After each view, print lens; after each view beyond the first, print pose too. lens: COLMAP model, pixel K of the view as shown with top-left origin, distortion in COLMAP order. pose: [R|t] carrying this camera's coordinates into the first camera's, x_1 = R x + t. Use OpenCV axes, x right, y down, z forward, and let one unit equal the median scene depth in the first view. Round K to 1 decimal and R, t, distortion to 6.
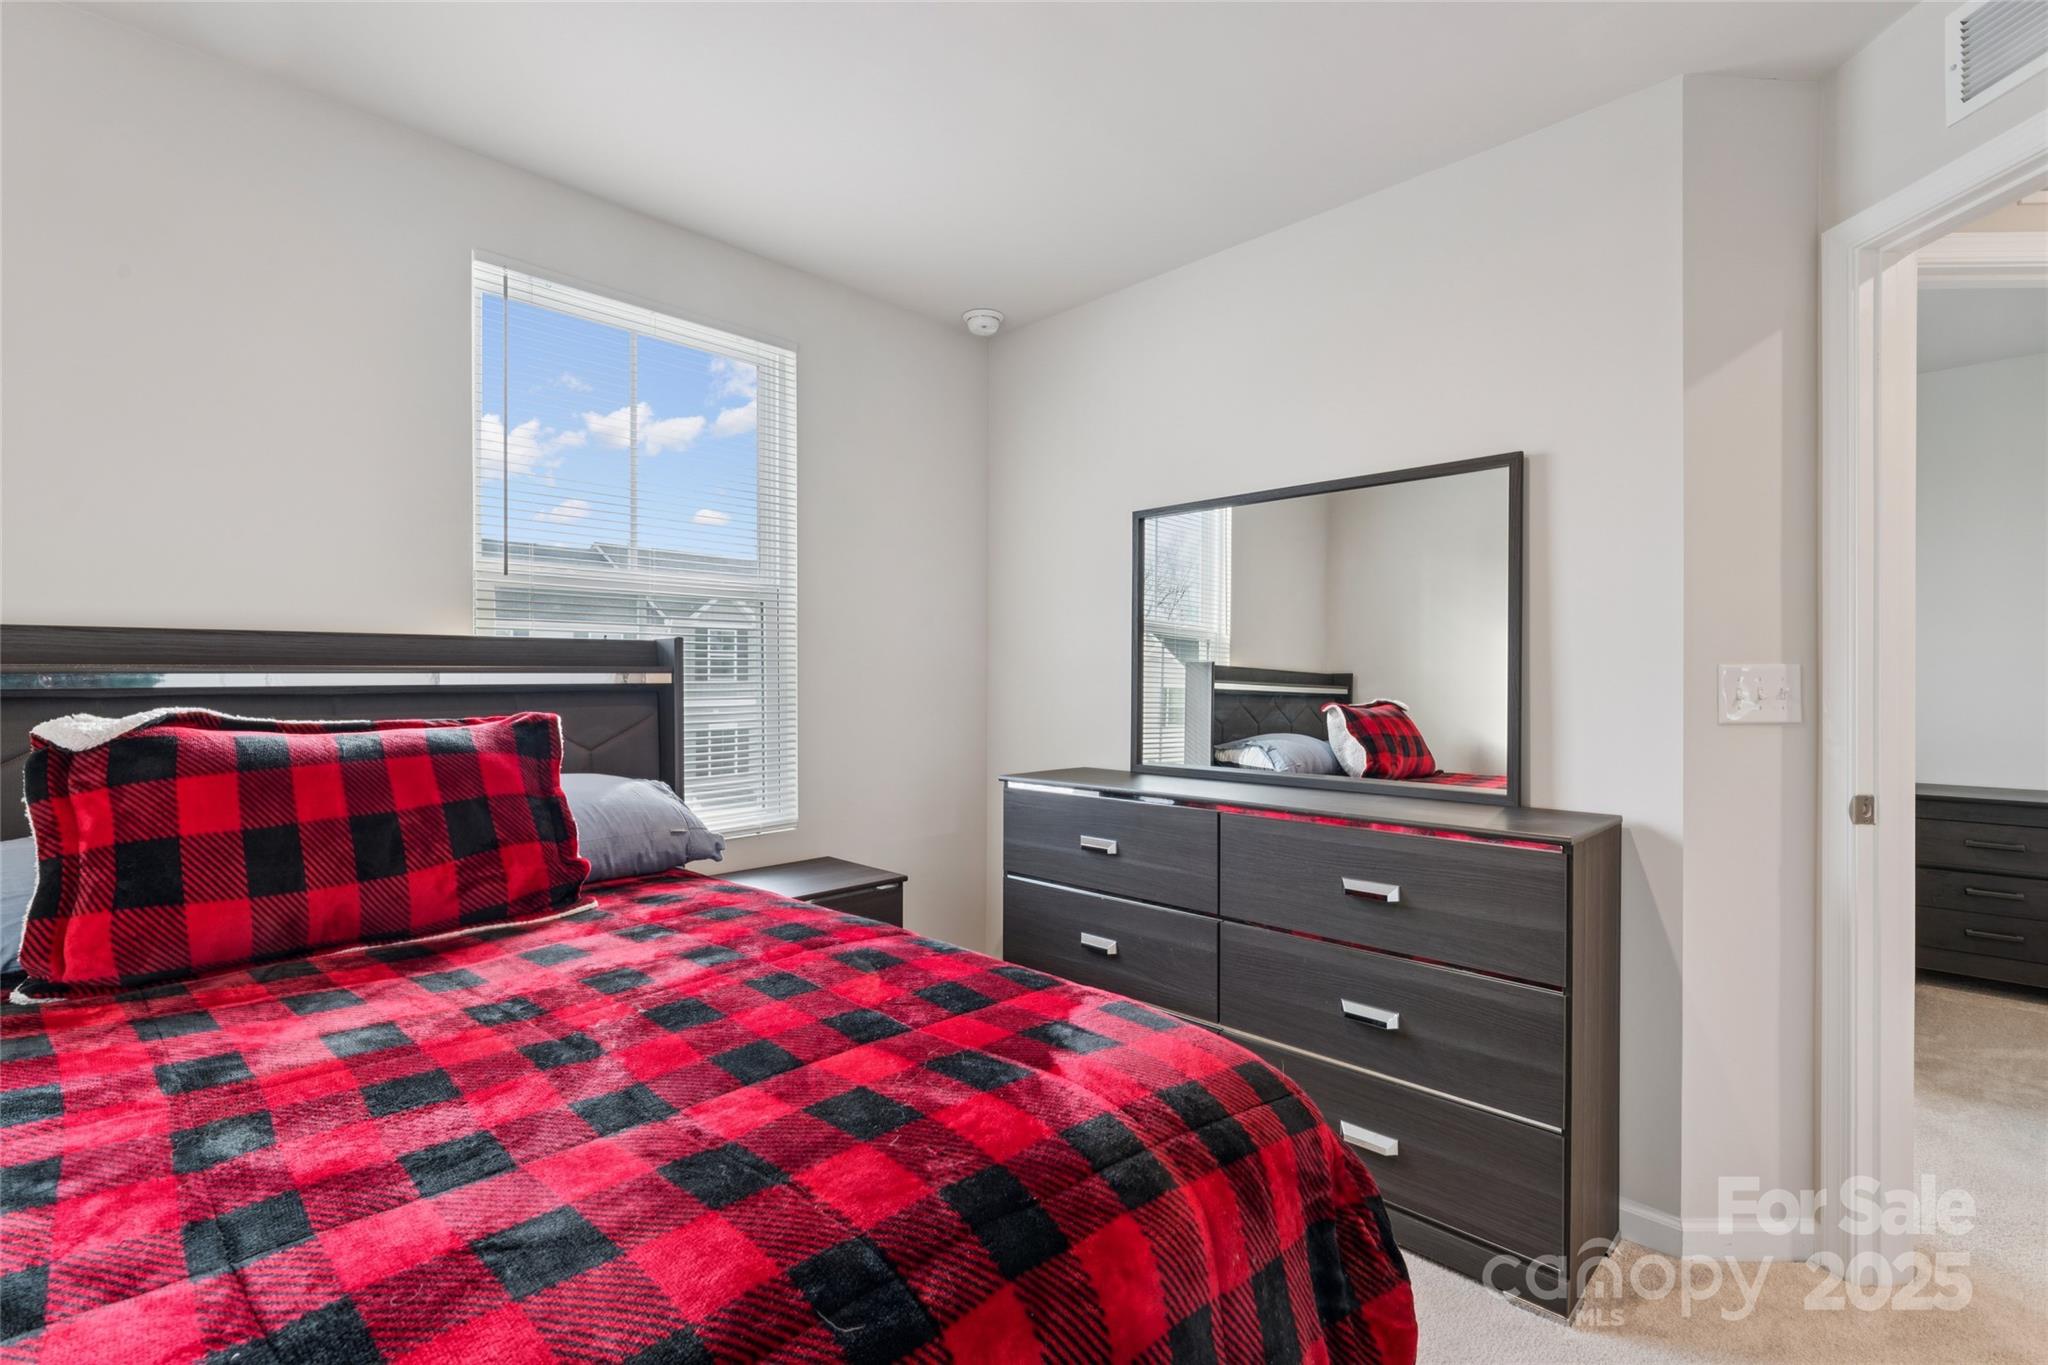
lens RADIAL K [[931.6, 0, 1025.8], [0, 931.6, 690.2], [0, 0, 1]] dist [-0.001817, 0.000194]
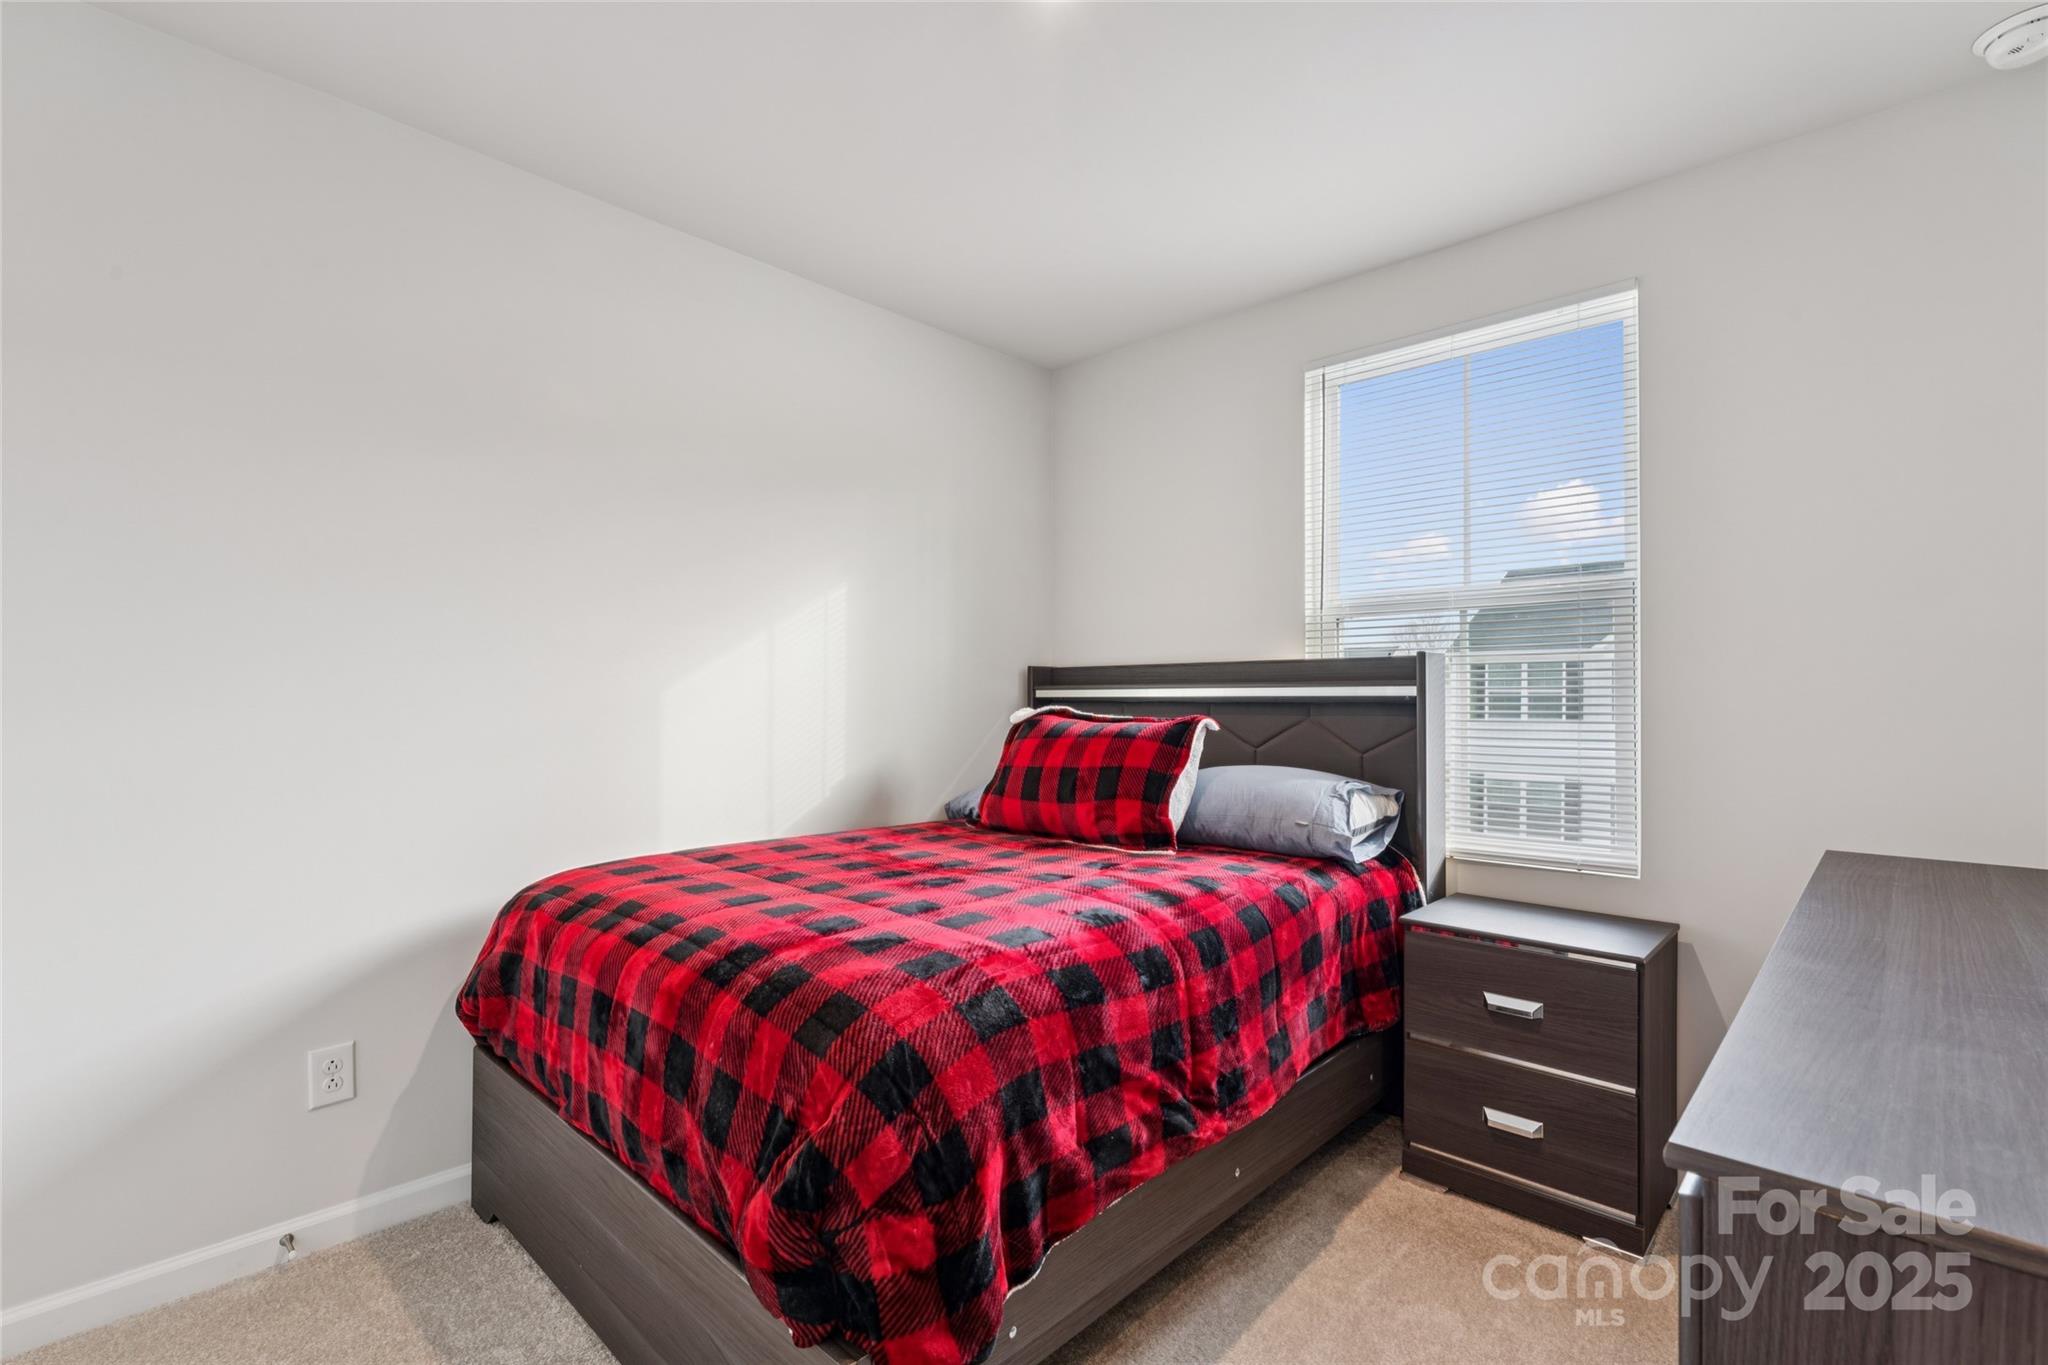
lens RADIAL K [[945.0, 0, 1029.5], [0, 945.0, 701.4], [0, 0, 1]] dist [-0.000414, 0.000122]
pose [[0.007220, 0.006936, -0.999950, 0.831593], [-0.012288, 0.999901, 0.006846, -0.003913], [0.999898, 0.012238, 0.007304, 0.684587]]
